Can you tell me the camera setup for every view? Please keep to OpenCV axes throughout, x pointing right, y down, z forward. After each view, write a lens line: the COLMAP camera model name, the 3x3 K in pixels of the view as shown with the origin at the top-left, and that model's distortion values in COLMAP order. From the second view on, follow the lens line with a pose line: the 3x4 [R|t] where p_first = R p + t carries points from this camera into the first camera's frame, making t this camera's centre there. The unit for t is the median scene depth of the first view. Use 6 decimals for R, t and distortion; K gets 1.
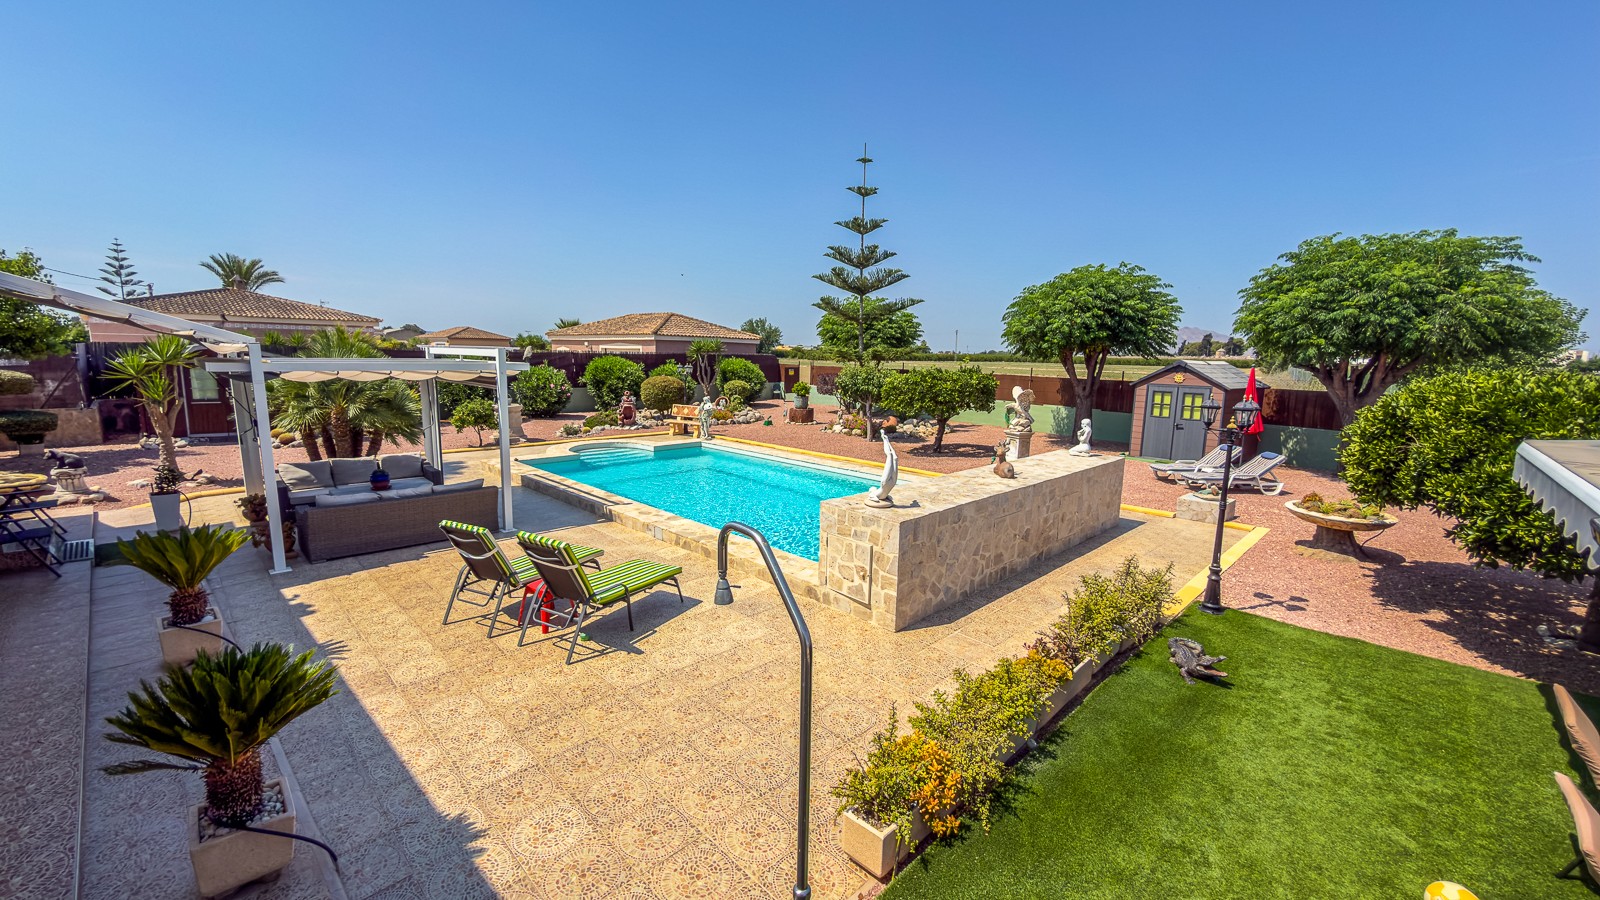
lens RADIAL K [[642.8, 0, 800.0], [0, 642.8, 450.0], [0, 0, 1]] dist [0.000156, 0.000318]
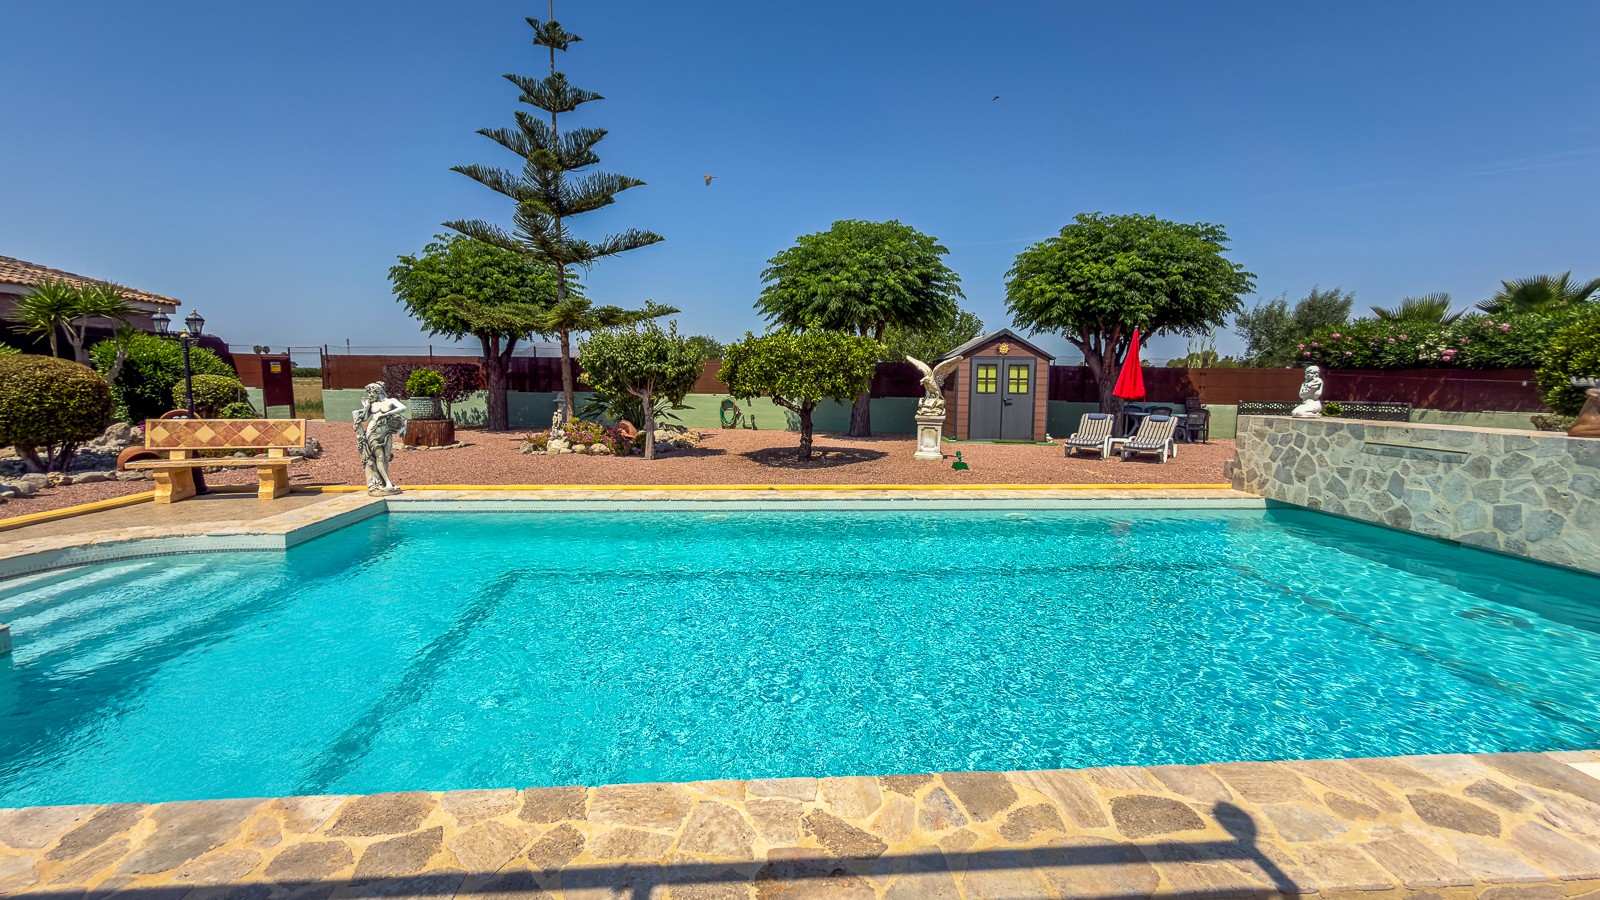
lens RADIAL K [[653.4, 0, 797.7], [0, 653.4, 451.6], [0, 0, 1]] dist [0.000303, 0.000167]
pose [[0.652124, -0.095847, 0.752029, -0.315207], [0.114743, 0.993026, 0.027063, -0.025697], [-0.749379, 0.068642, 0.658574, 0.620639]]
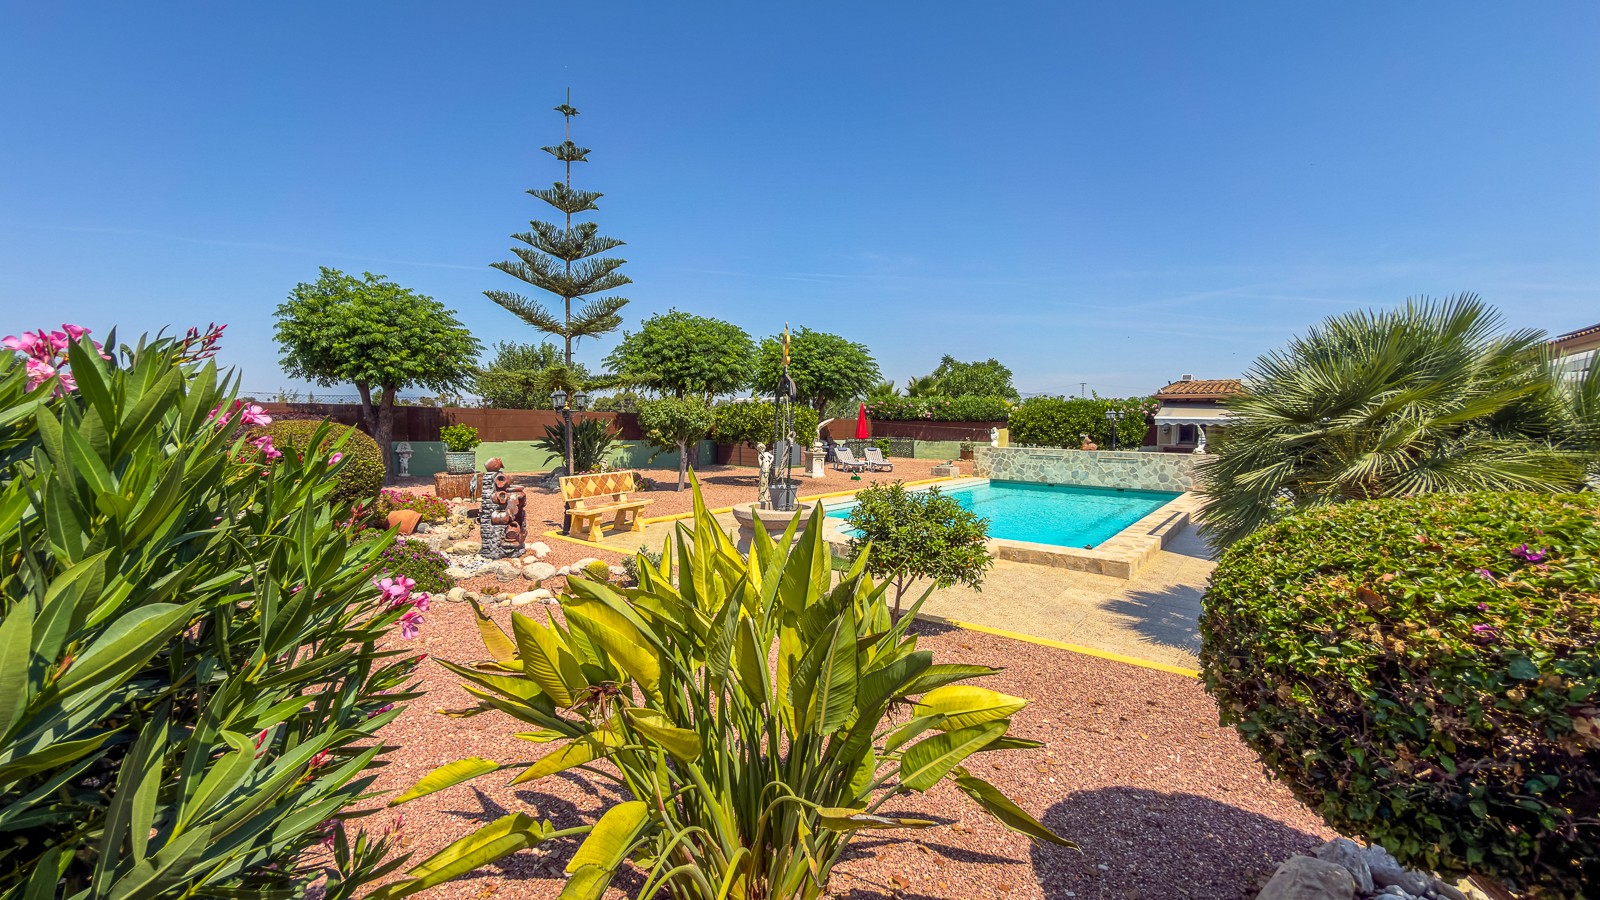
lens RADIAL K [[642.8, 0, 800.0], [0, 642.8, 450.0], [0, 0, 1]] dist [0.000156, 0.000318]
pose [[-0.134266, -0.066241, 0.988729, -0.876950], [0.127842, 0.988267, 0.083571, -0.139762], [-0.982664, 0.137622, -0.124223, 1.174881]]
